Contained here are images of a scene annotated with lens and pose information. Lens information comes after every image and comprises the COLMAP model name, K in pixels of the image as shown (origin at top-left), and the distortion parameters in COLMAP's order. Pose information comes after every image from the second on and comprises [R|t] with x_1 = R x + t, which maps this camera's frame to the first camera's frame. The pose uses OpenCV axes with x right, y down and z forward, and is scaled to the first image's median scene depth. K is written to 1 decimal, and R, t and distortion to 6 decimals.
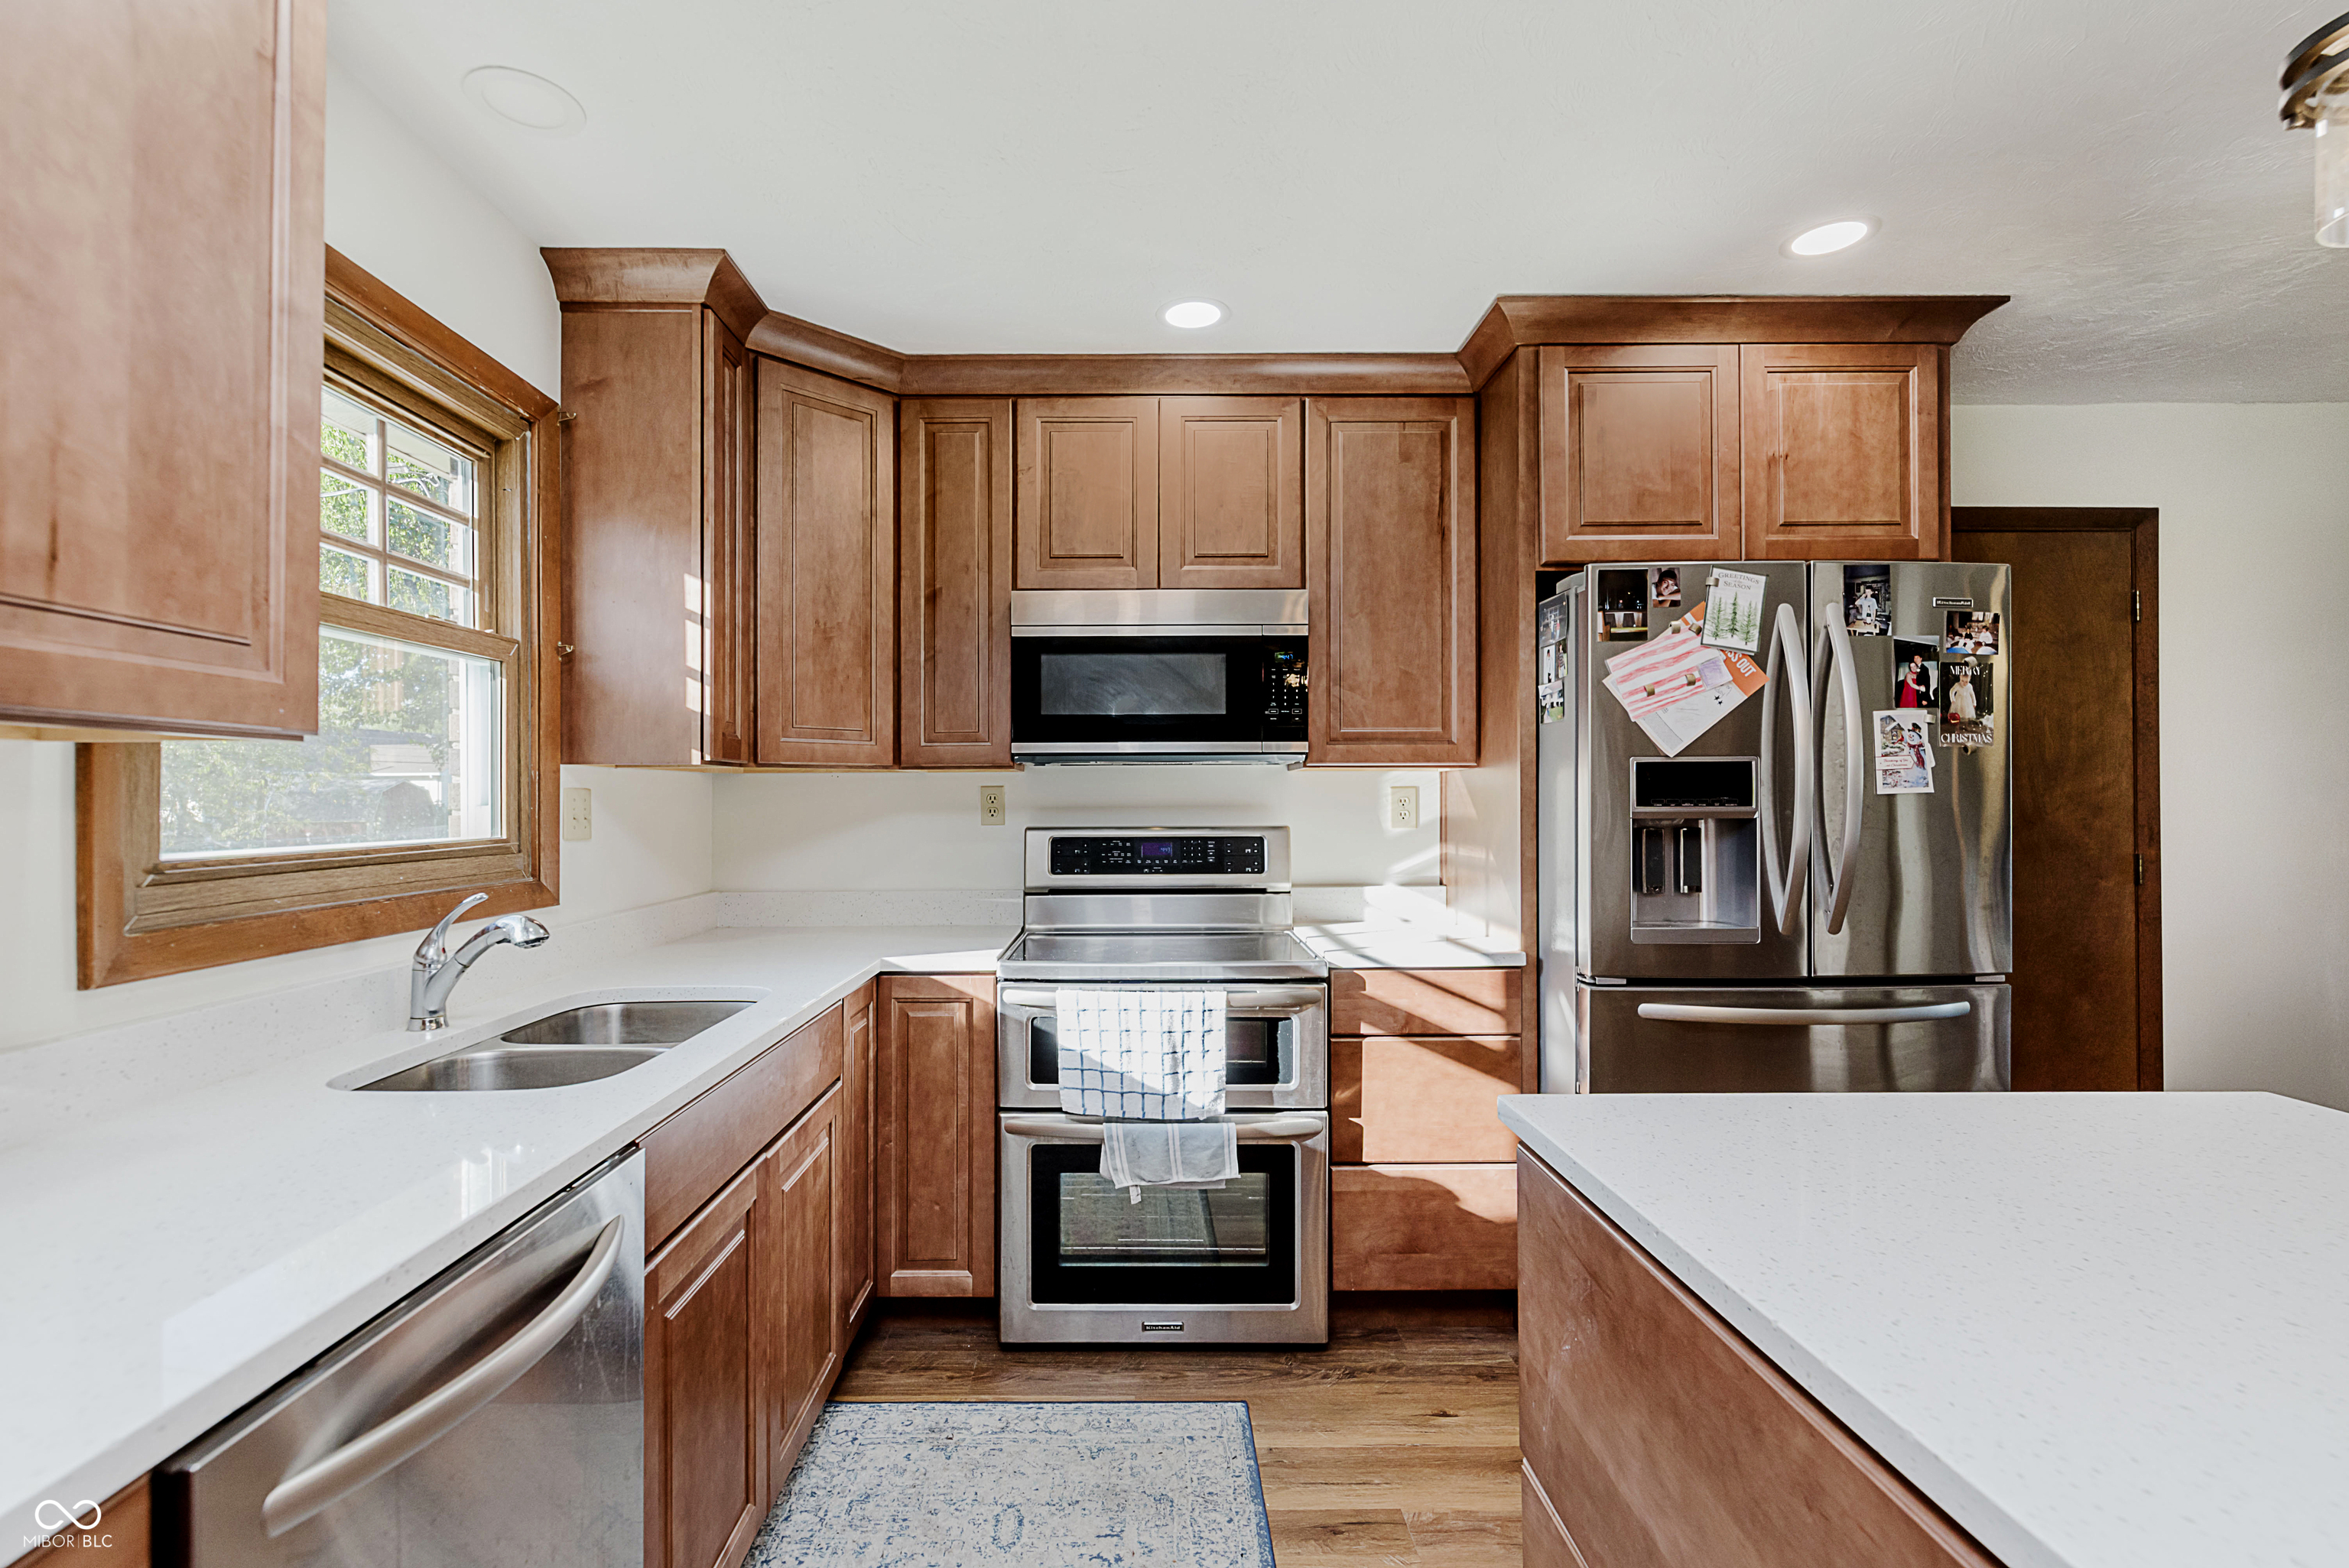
lens RADIAL K [[1023.0, 0, 1136.0], [0, 1023.0, 796.9], [0, 0, 1]] dist [-0.003286, 0.001419]
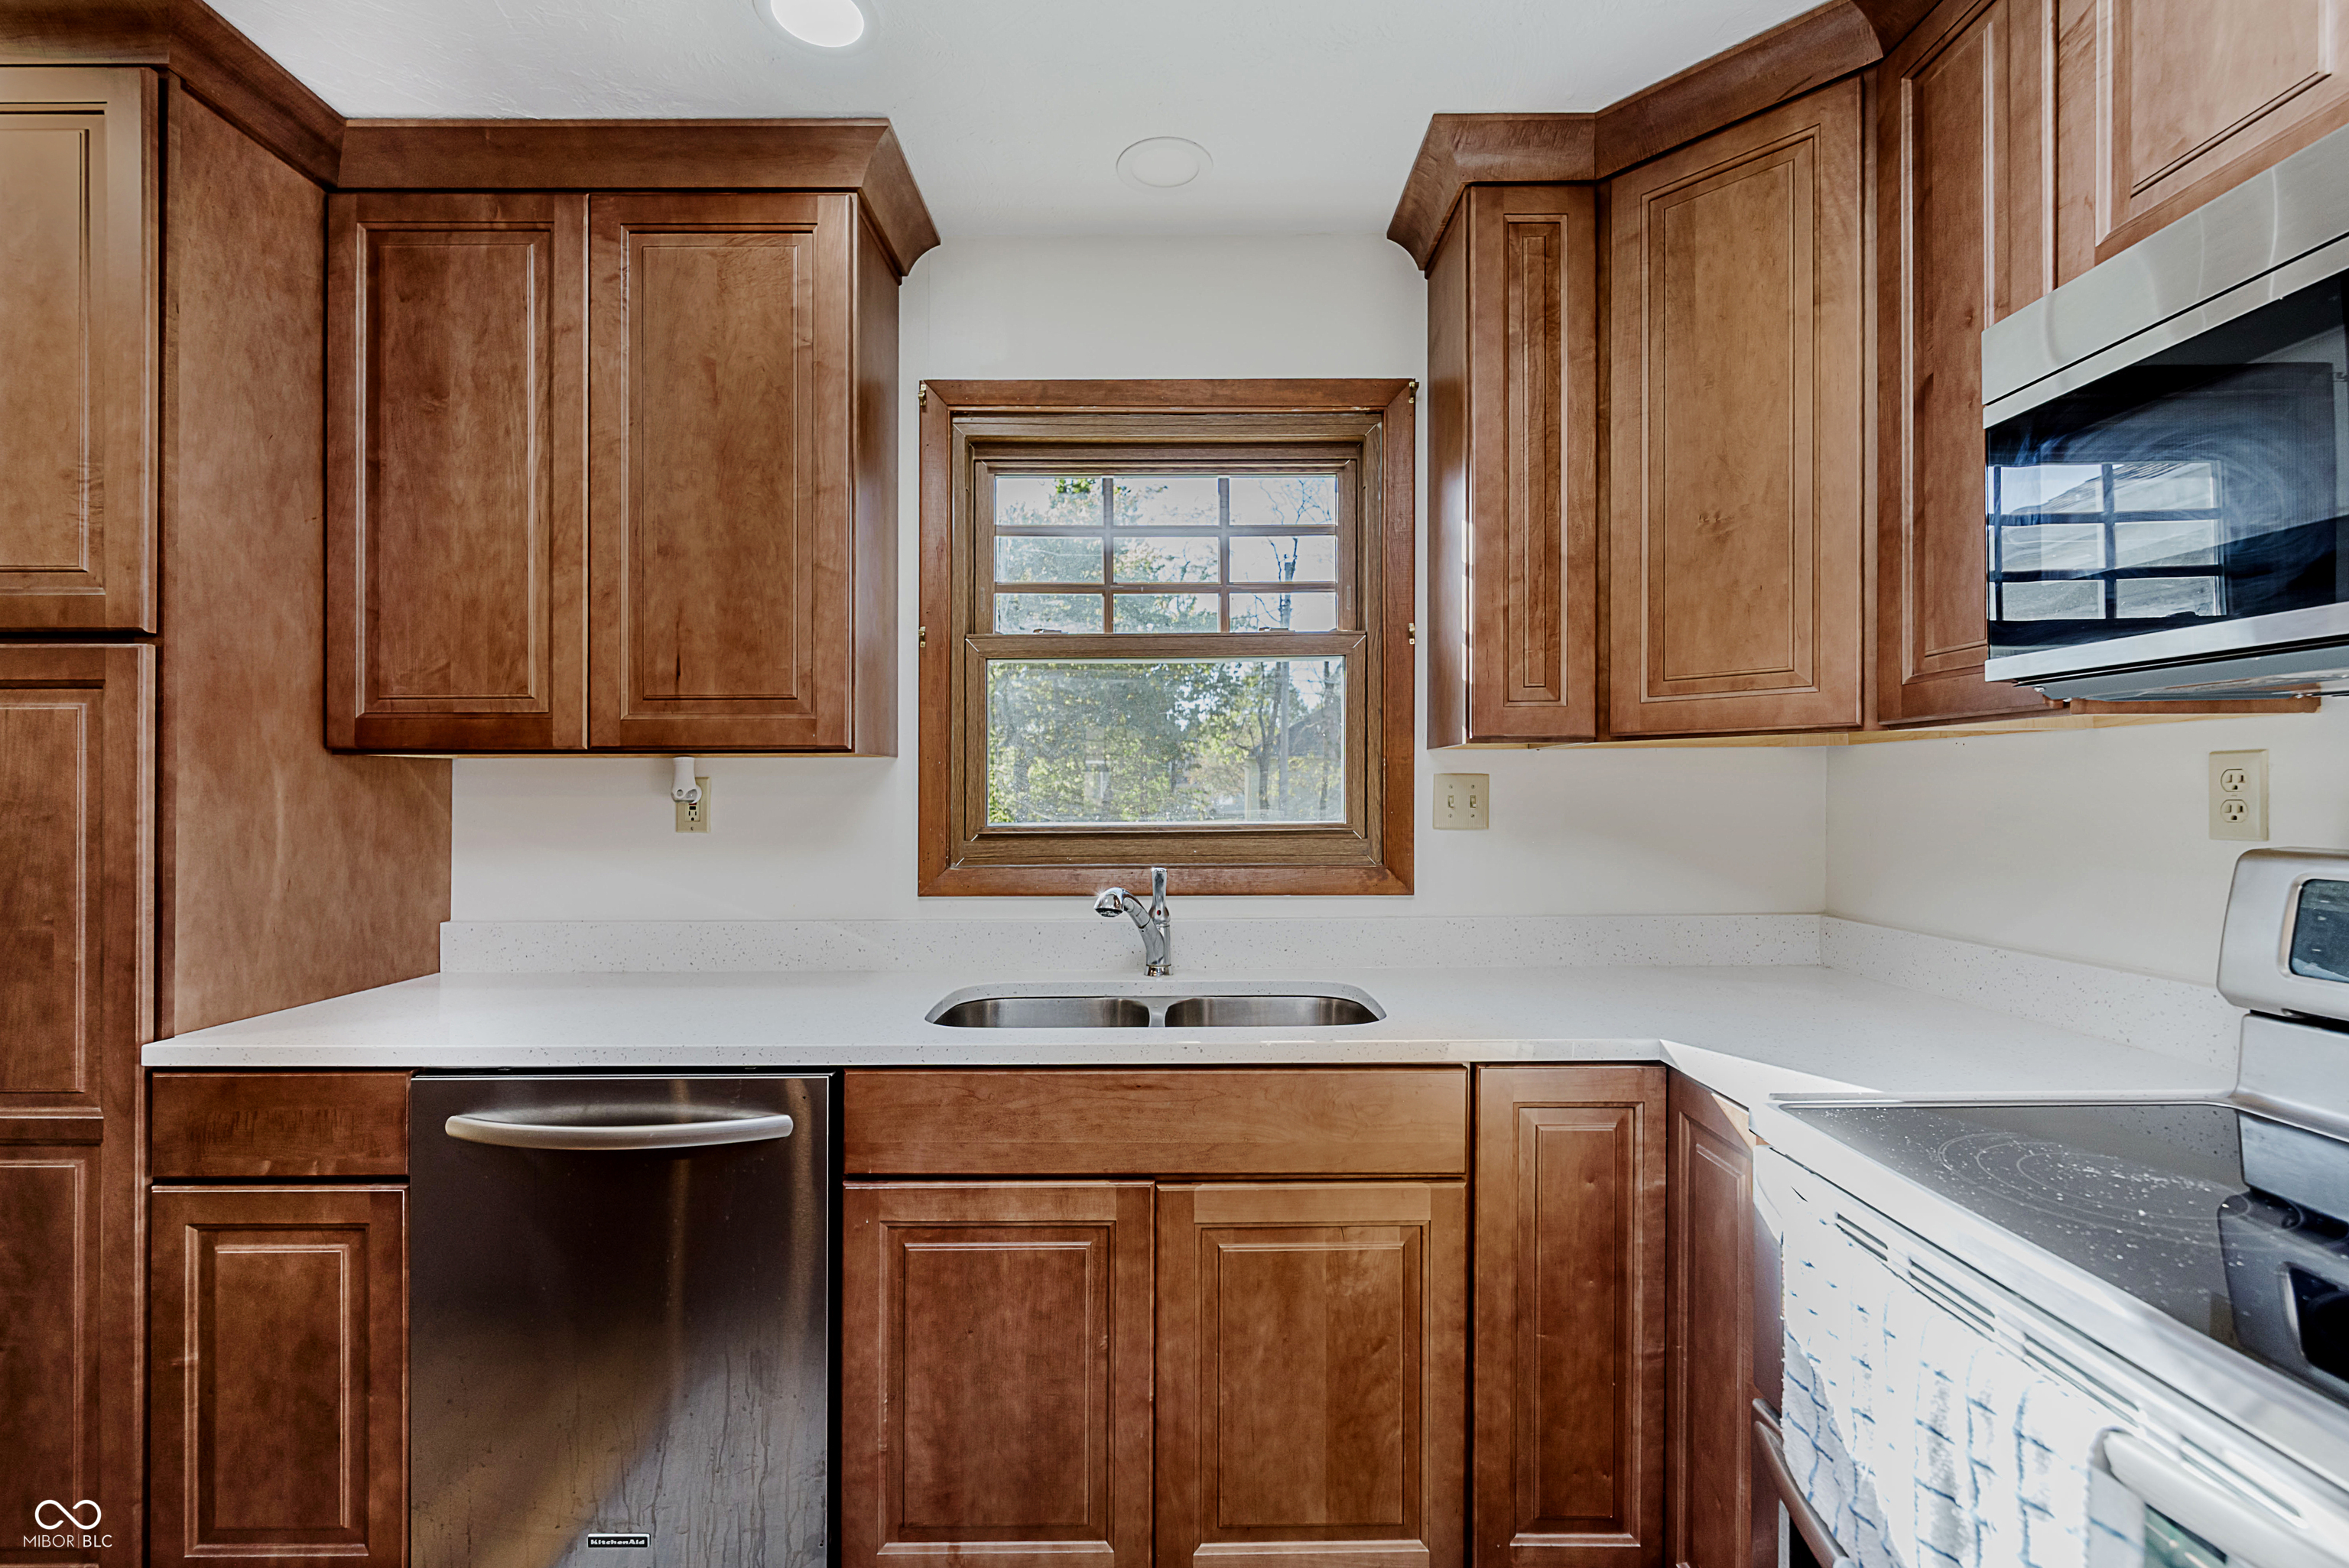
lens RADIAL K [[1023.0, 0, 1174.8], [0, 1023.0, 793.1], [0, 0, 1]] dist [-0.003286, 0.001419]
pose [[0.007310, 0.004967, -0.999961, 0.406152], [0.005588, 0.999972, 0.005008, 0.002709], [0.999958, -0.005624, 0.007282, 0.767018]]
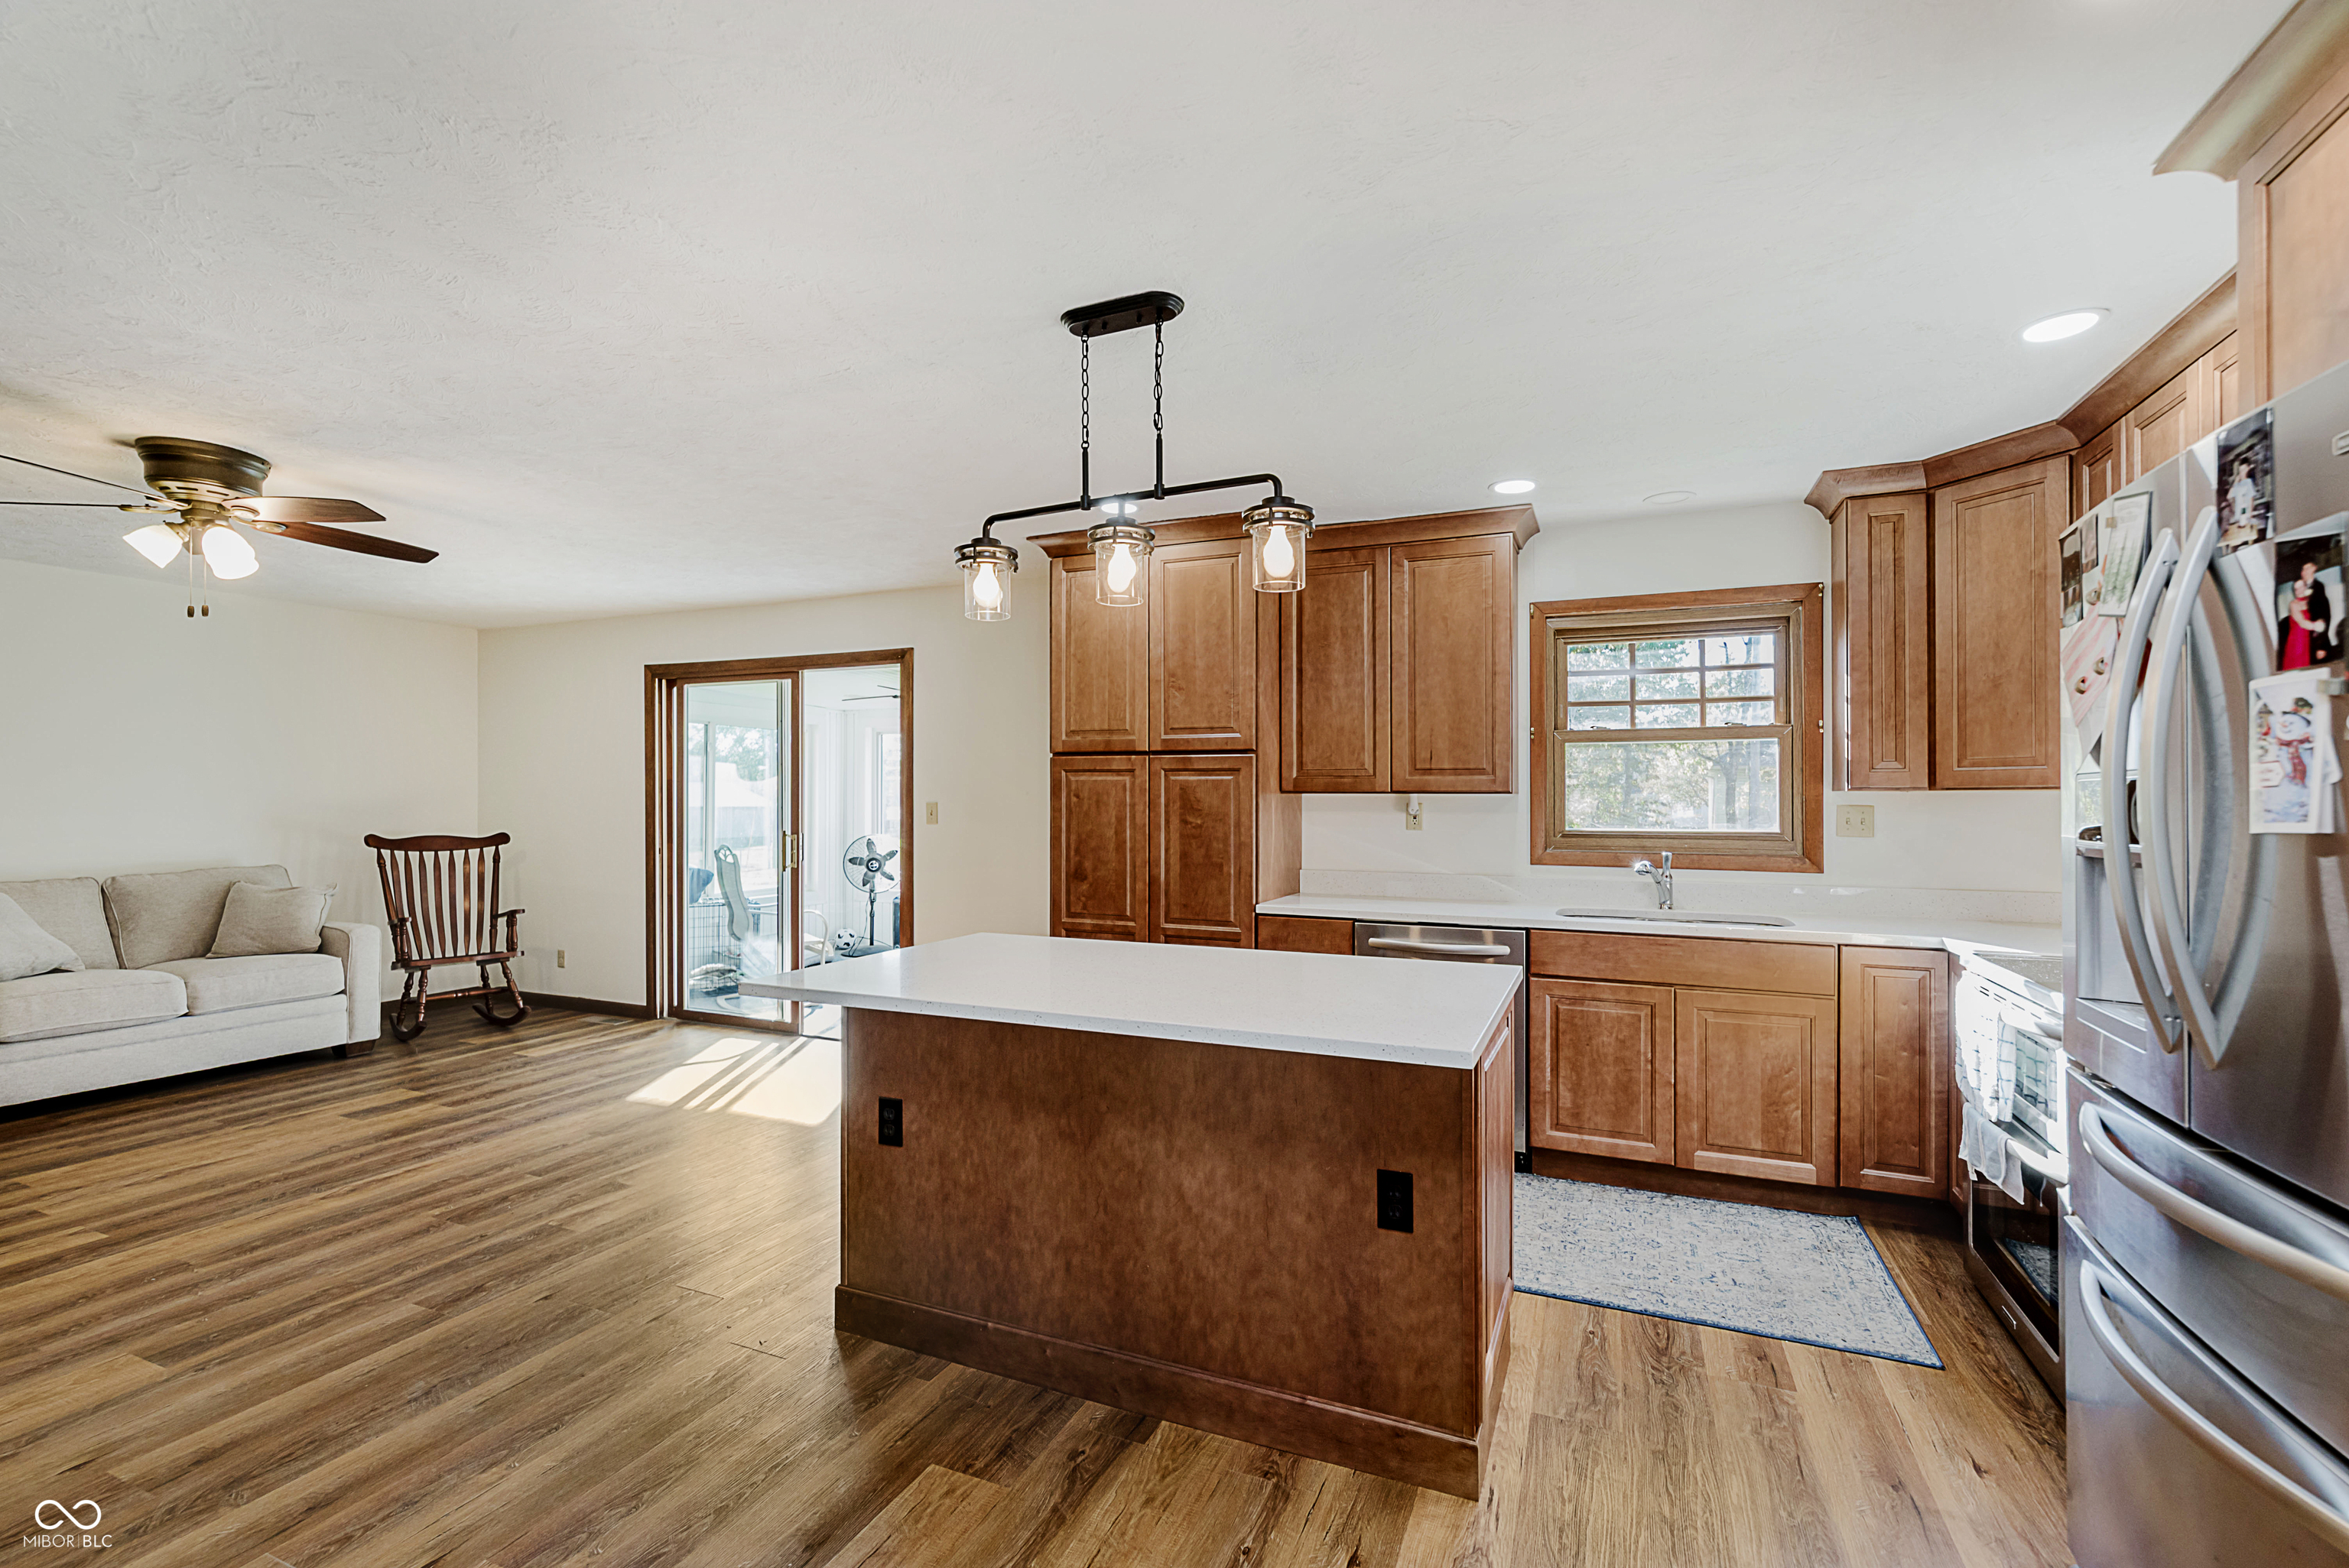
lens RADIAL K [[1023.0, 0, 1178.8], [0, 1023.0, 778.5], [0, 0, 1]] dist [-0.003286, 0.001419]
pose [[-0.391235, -0.017437, -0.920126, 1.445128], [-0.000678, 0.999826, -0.018658, -0.021024], [0.920291, -0.006676, -0.391178, 0.674488]]
